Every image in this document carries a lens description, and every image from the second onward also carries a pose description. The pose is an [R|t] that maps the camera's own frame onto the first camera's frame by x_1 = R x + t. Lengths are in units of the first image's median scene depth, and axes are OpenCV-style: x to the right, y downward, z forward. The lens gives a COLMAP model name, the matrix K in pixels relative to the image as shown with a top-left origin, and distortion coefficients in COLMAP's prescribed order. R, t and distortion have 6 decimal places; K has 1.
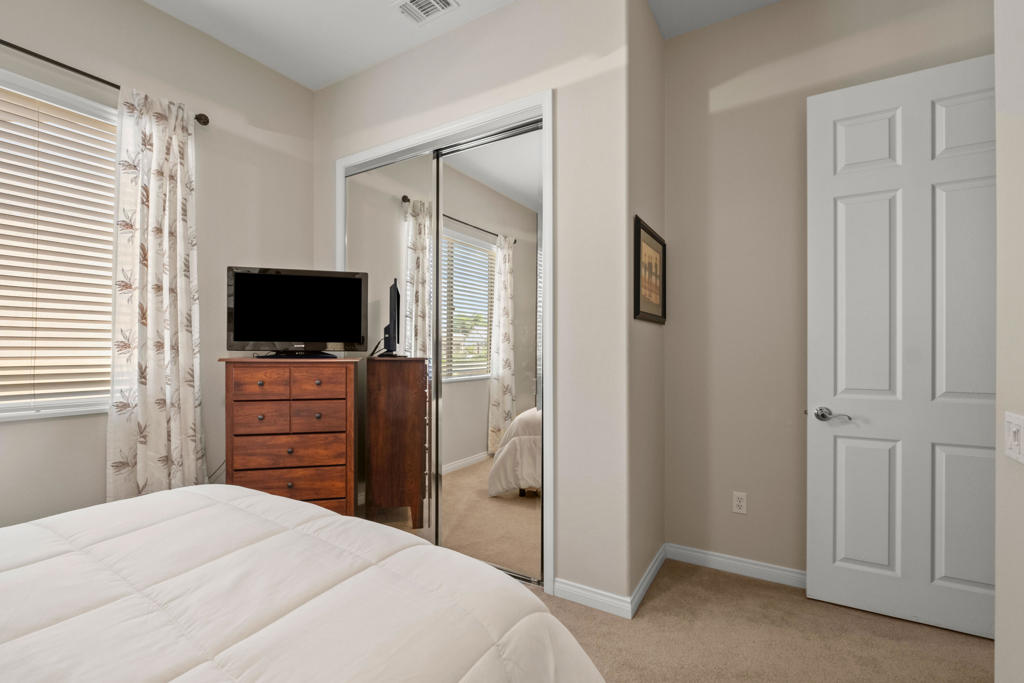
lens RADIAL K [[458.9, 0, 502.8], [0, 458.9, 348.7], [0, 0, 1]] dist [-0.005578, -0.000206]
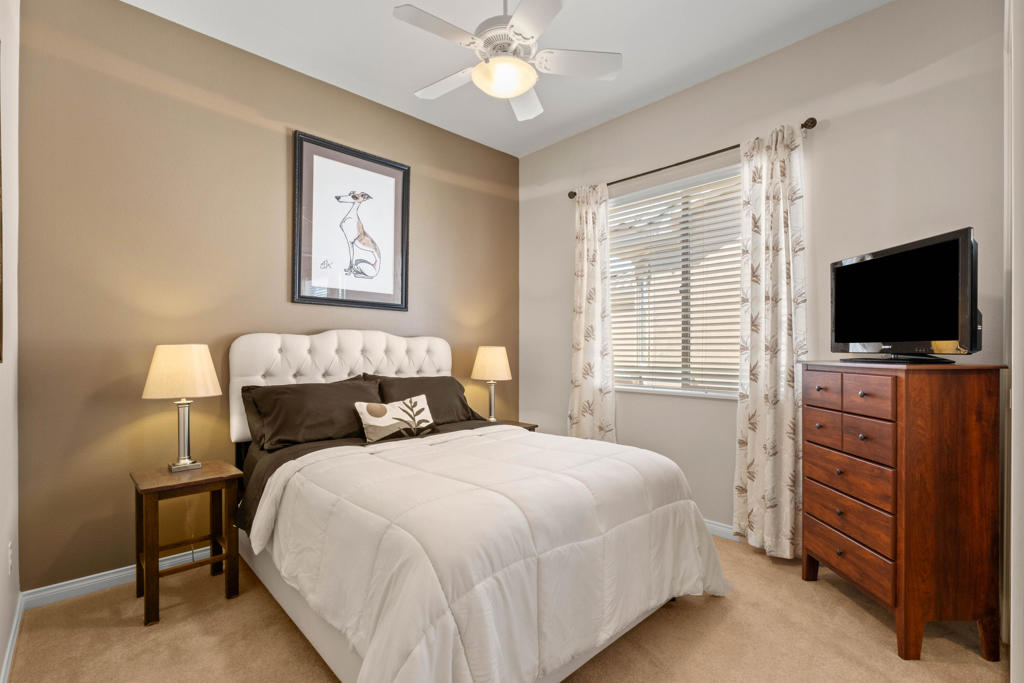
lens RADIAL K [[458.9, 0, 502.8], [0, 458.9, 348.7], [0, 0, 1]] dist [-0.005578, -0.000206]
pose [[-0.246685, -0.002731, -0.969092, 0.510270], [0.007371, 0.999962, -0.004695, -0.004322], [0.969068, -0.008301, -0.246655, 0.614875]]
